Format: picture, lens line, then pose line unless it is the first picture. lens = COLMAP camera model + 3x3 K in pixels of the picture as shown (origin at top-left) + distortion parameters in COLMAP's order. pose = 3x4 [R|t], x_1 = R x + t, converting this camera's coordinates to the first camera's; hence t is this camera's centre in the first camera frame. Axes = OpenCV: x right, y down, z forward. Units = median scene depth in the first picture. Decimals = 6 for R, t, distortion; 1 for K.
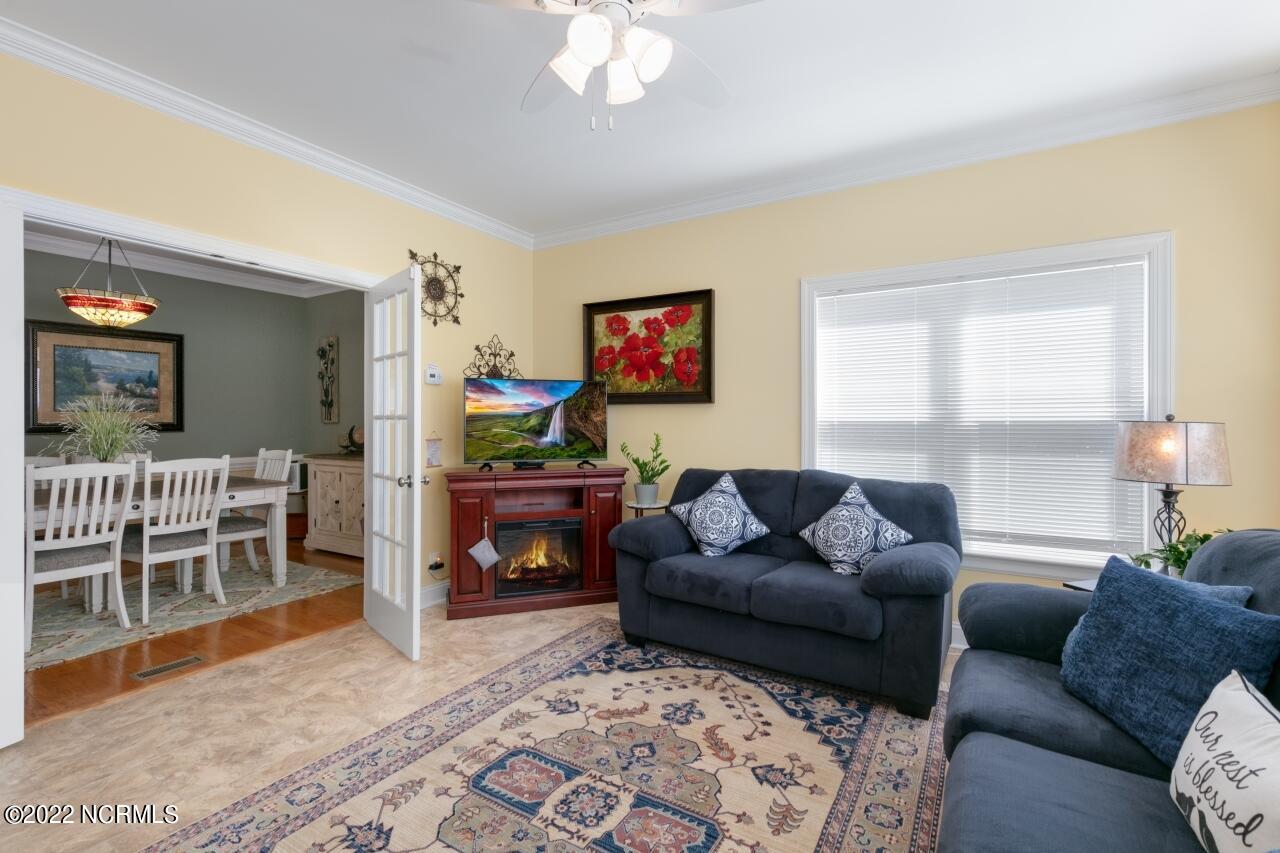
lens RADIAL K [[580.3, 0, 648.1], [0, 580.3, 432.4], [0, 0, 1]] dist [0.004505, -0.000080]
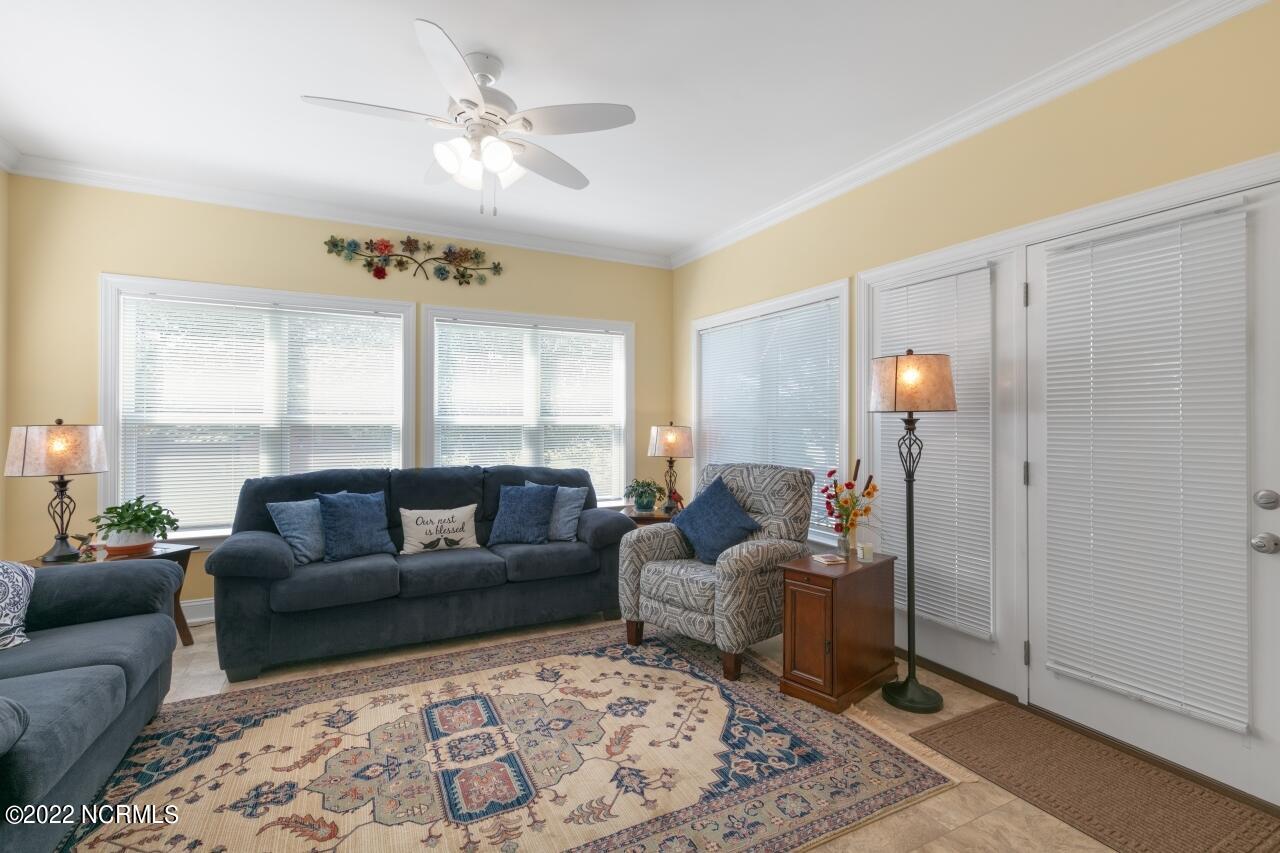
lens RADIAL K [[610.8, 0, 640.5], [0, 610.8, 417.9], [0, 0, 1]] dist [-0.001492, 0.000905]
pose [[-0.847282, -0.001171, 0.531141, -0.920581], [0.006947, 0.999888, 0.013287, -0.046345], [-0.531097, 0.014948, -0.847179, 1.613367]]
